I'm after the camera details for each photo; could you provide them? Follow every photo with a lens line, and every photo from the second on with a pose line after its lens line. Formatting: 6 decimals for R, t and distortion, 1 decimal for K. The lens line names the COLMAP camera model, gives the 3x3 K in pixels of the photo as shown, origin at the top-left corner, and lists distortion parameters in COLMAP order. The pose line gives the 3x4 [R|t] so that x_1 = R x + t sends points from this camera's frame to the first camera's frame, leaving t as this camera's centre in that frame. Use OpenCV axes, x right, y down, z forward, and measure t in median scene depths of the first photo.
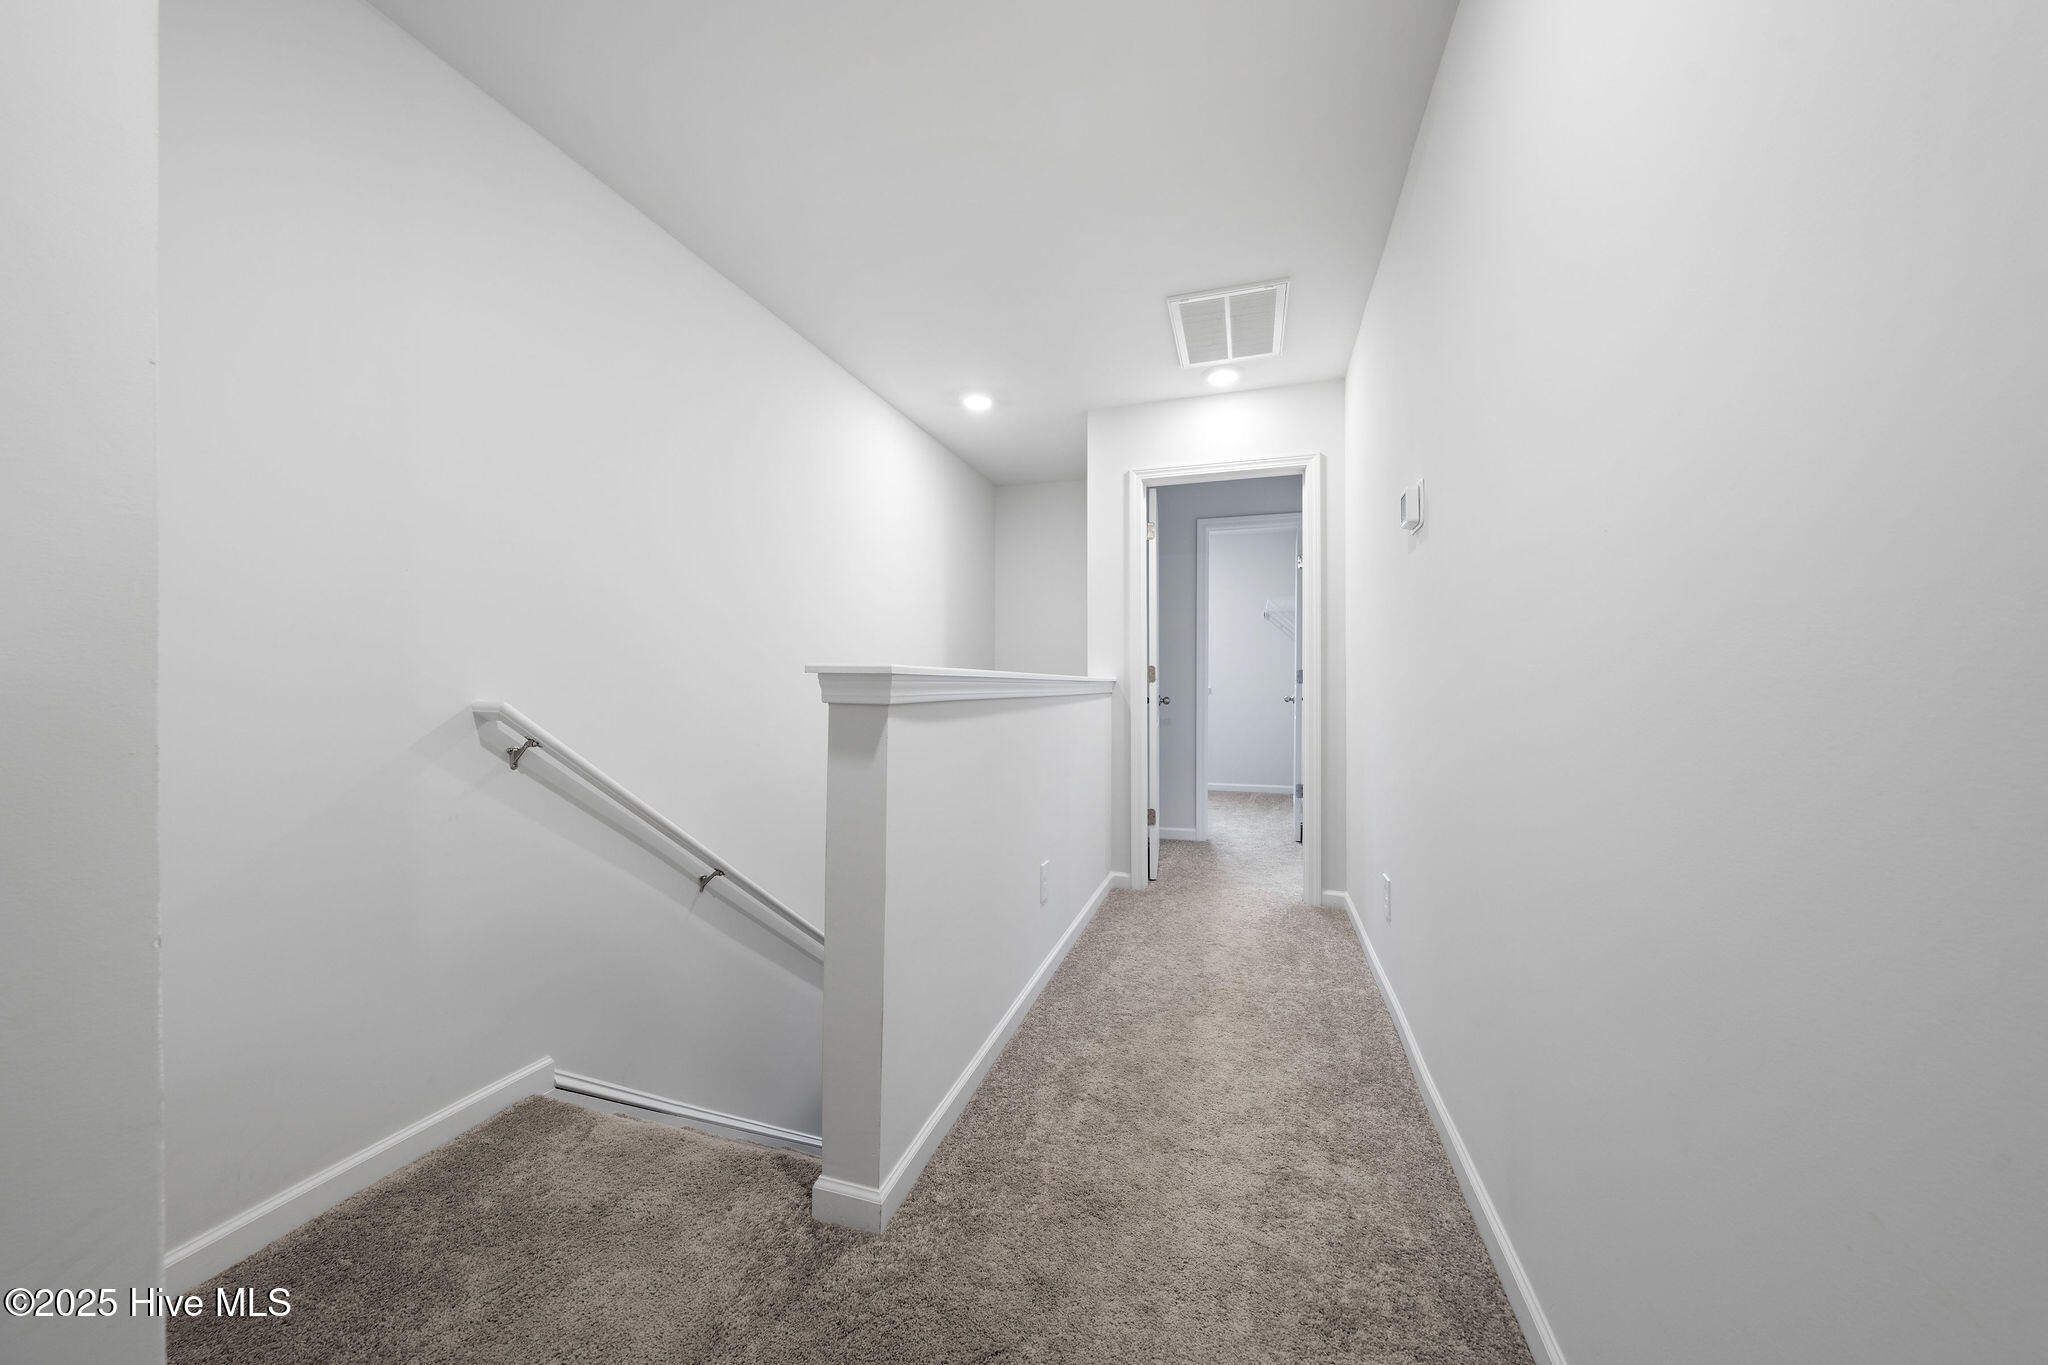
lens RADIAL K [[697.2, 0, 1024.5], [0, 697.2, 679.5], [0, 0, 1]] dist [0.000124, 0.000497]
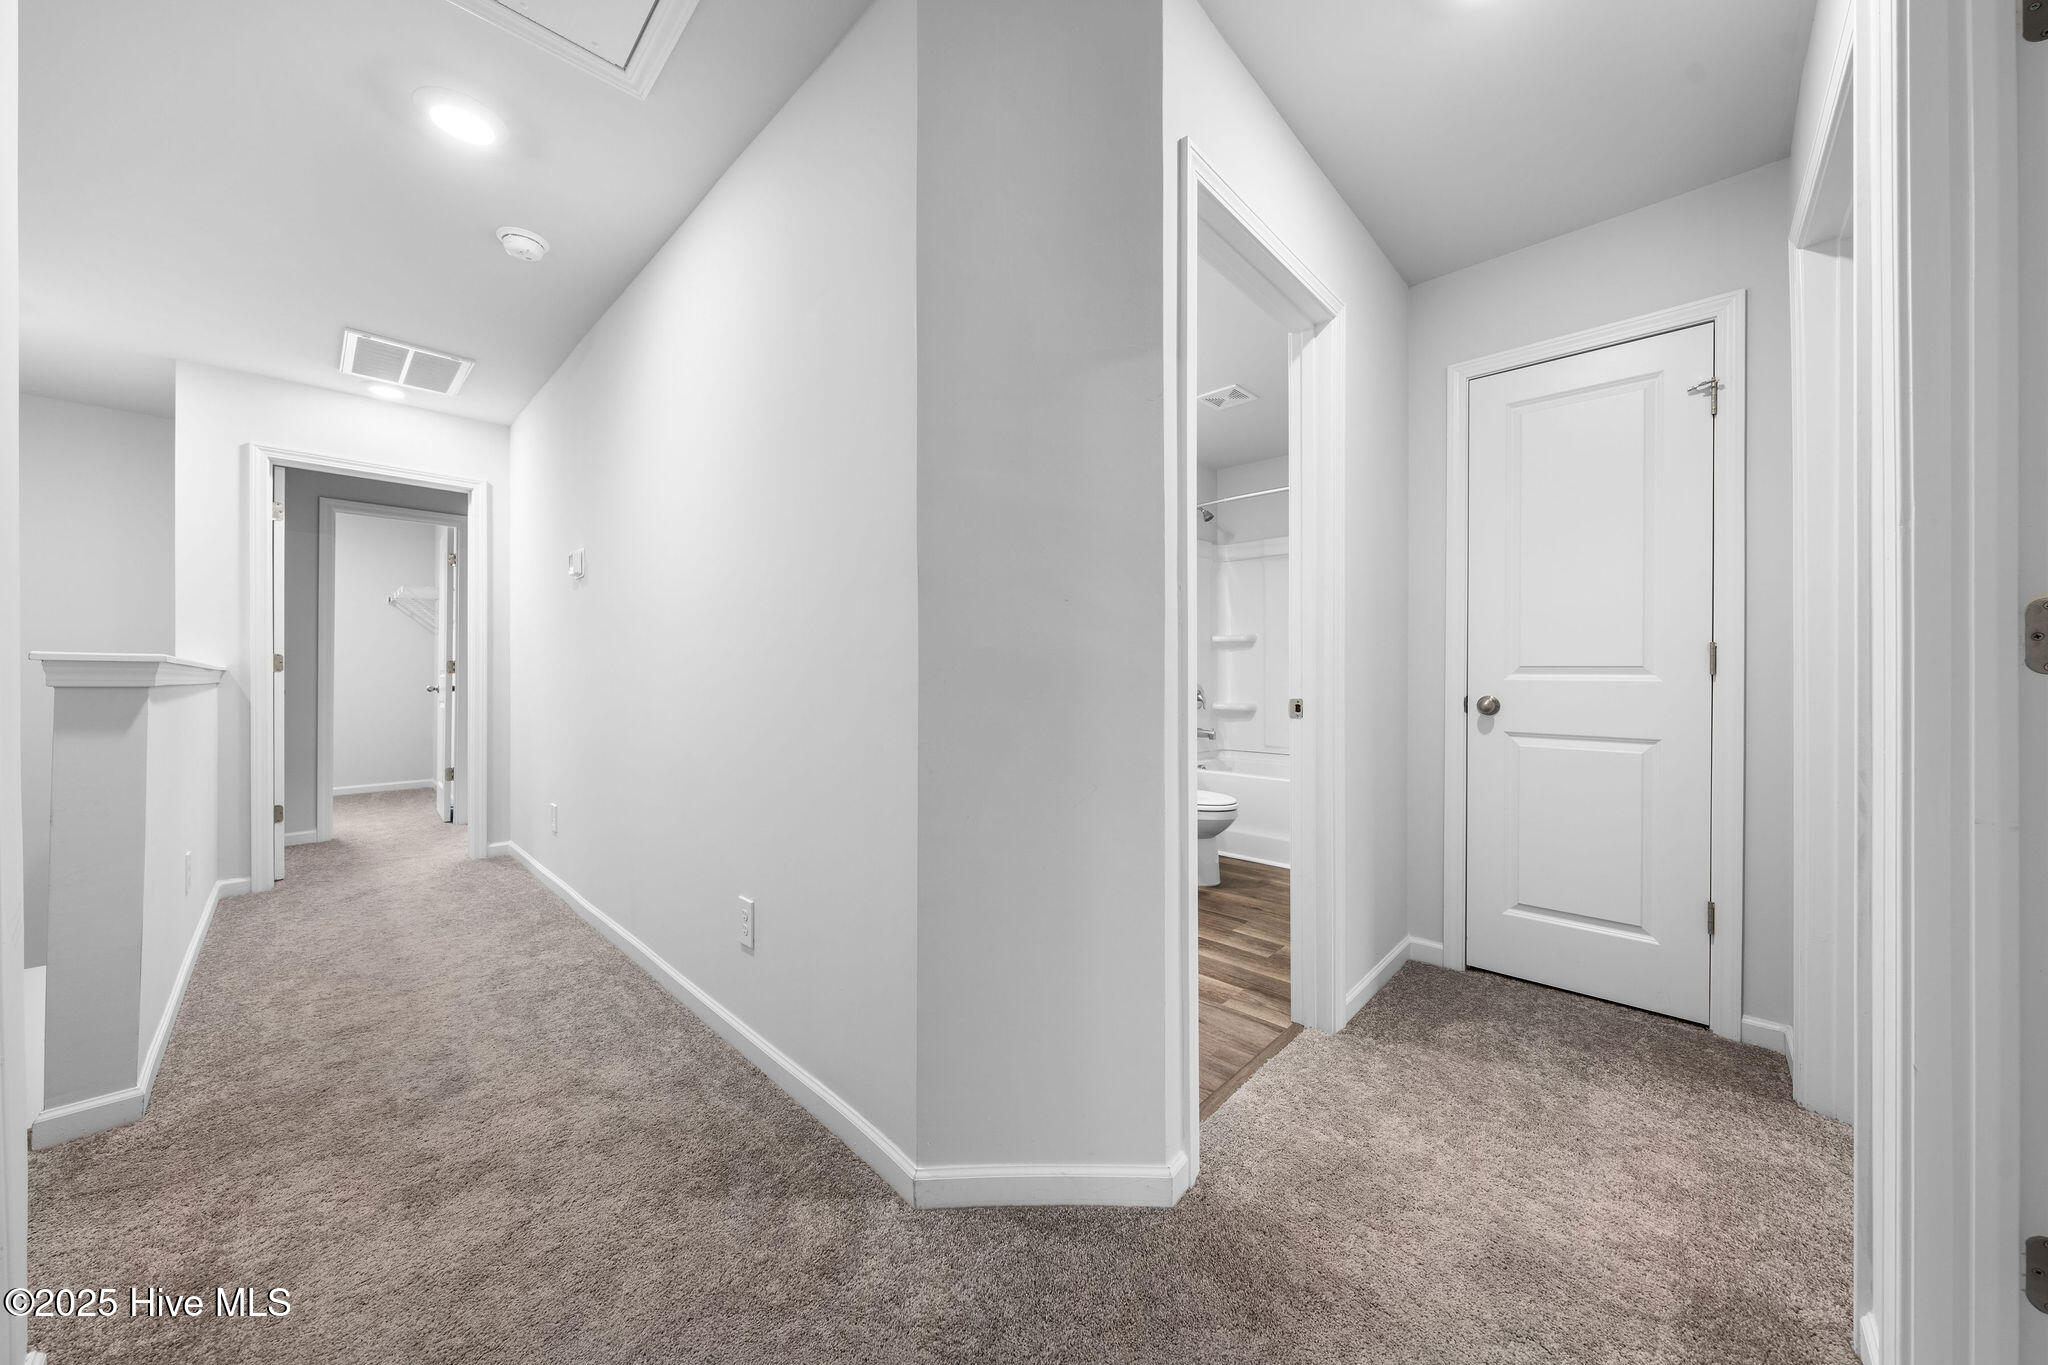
lens RADIAL K [[697.2, 0, 1029.4], [0, 697.2, 672.7], [0, 0, 1]] dist [0.000124, 0.000497]
pose [[0.436959, 0.001741, 0.899480, -0.263753], [-0.003563, 0.999994, -0.000204, 0.002458], [-0.899474, -0.003116, 0.436963, -0.390959]]
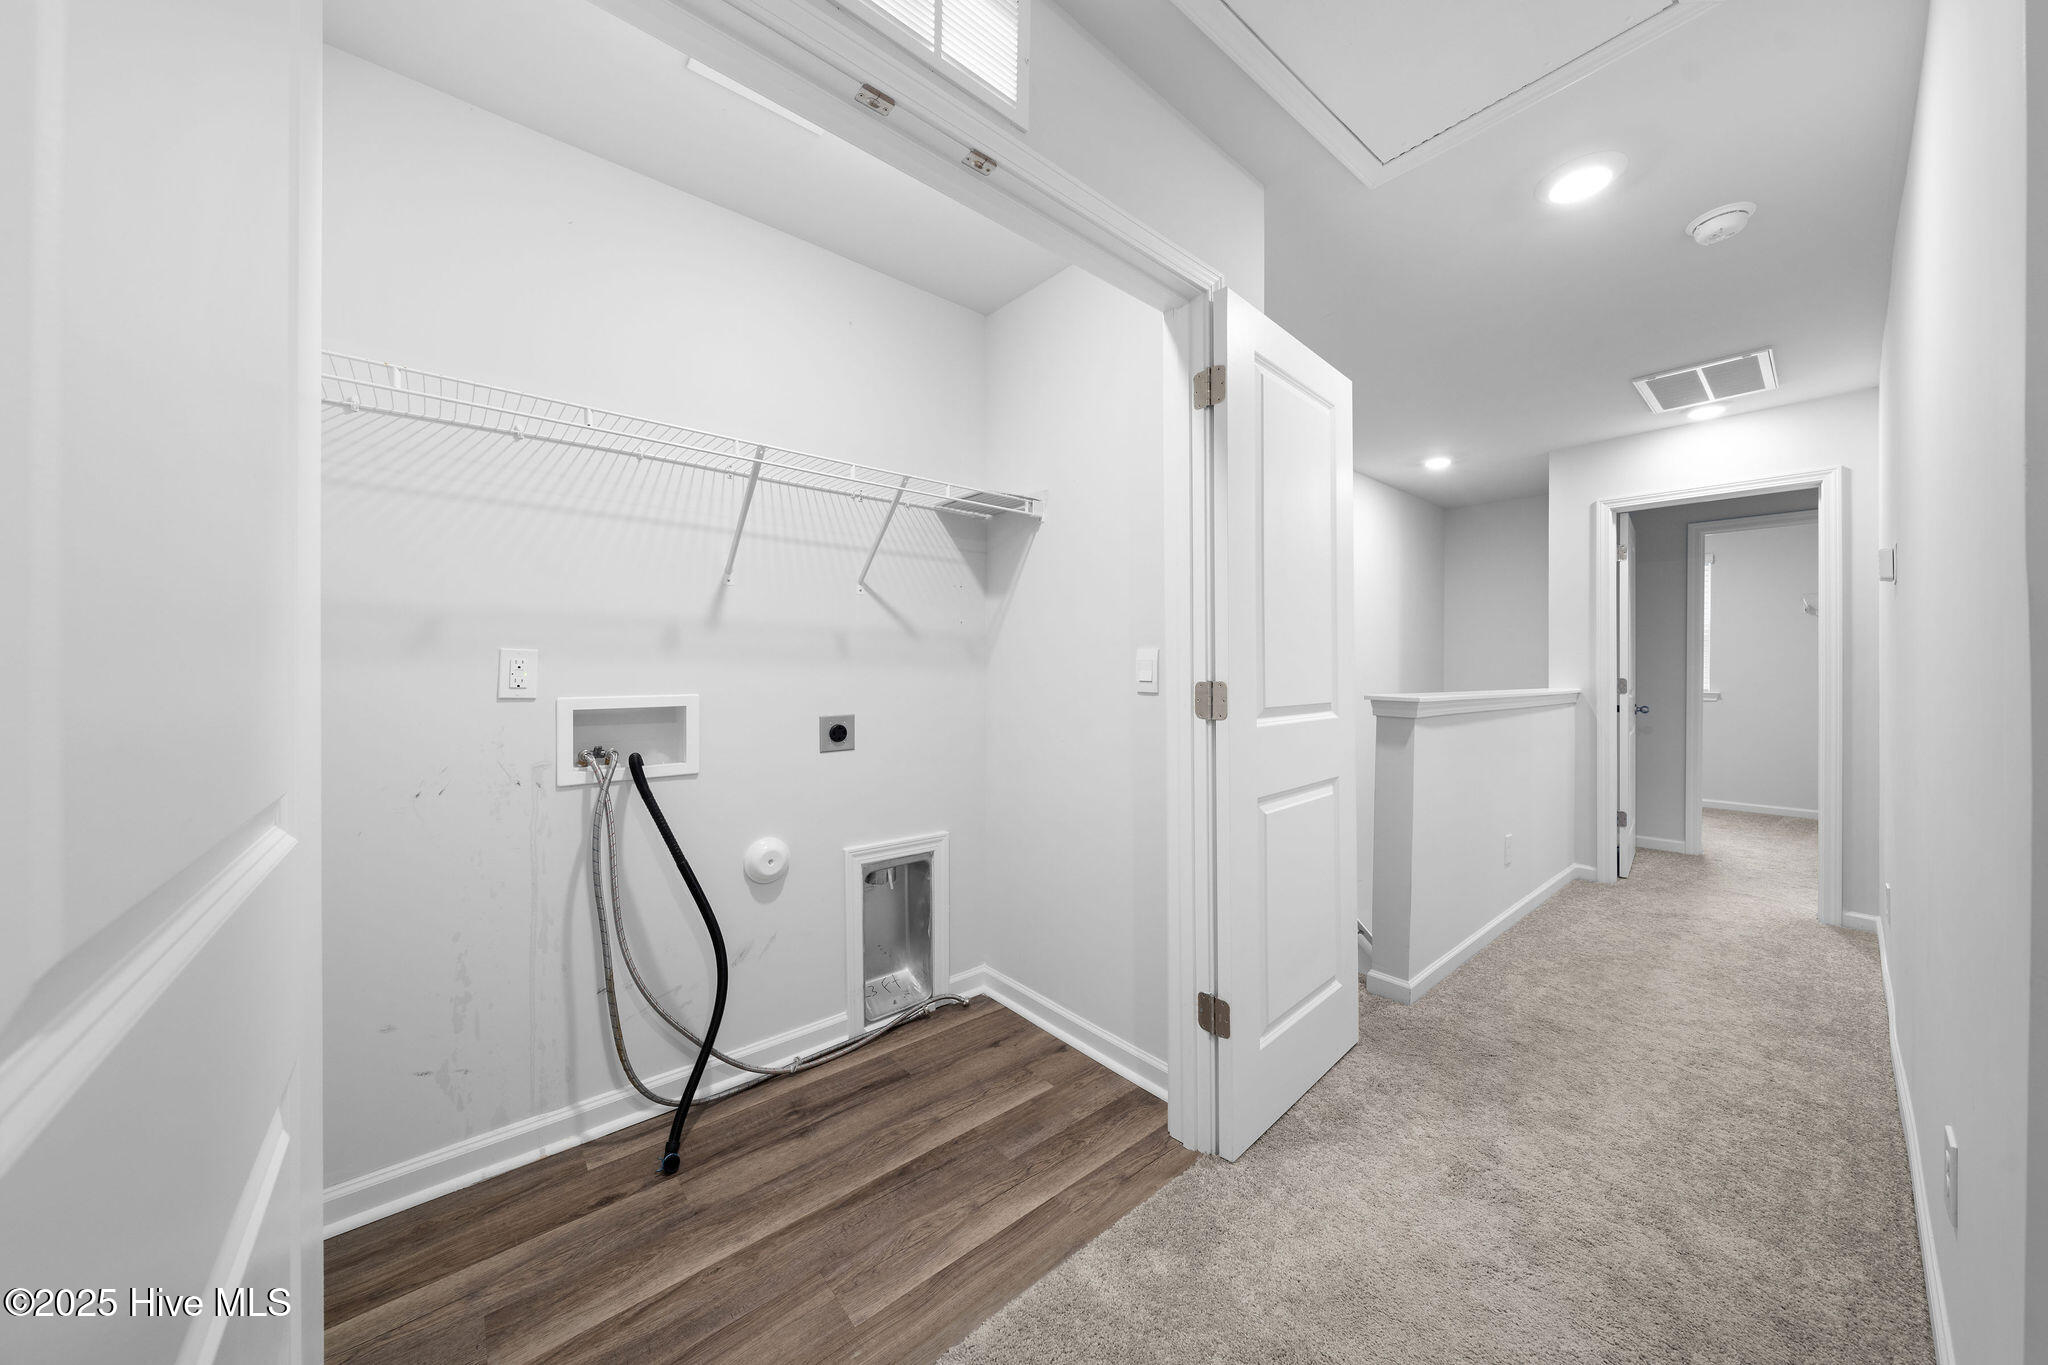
lens RADIAL K [[697.2, 0, 1034.9], [0, 697.2, 669.0], [0, 0, 1]] dist [0.000124, 0.000497]
pose [[0.856368, 0.002726, -0.516358, -0.044619], [-0.001975, 0.999996, 0.002004, -0.040547], [0.516362, -0.000697, 0.856370, -0.457277]]
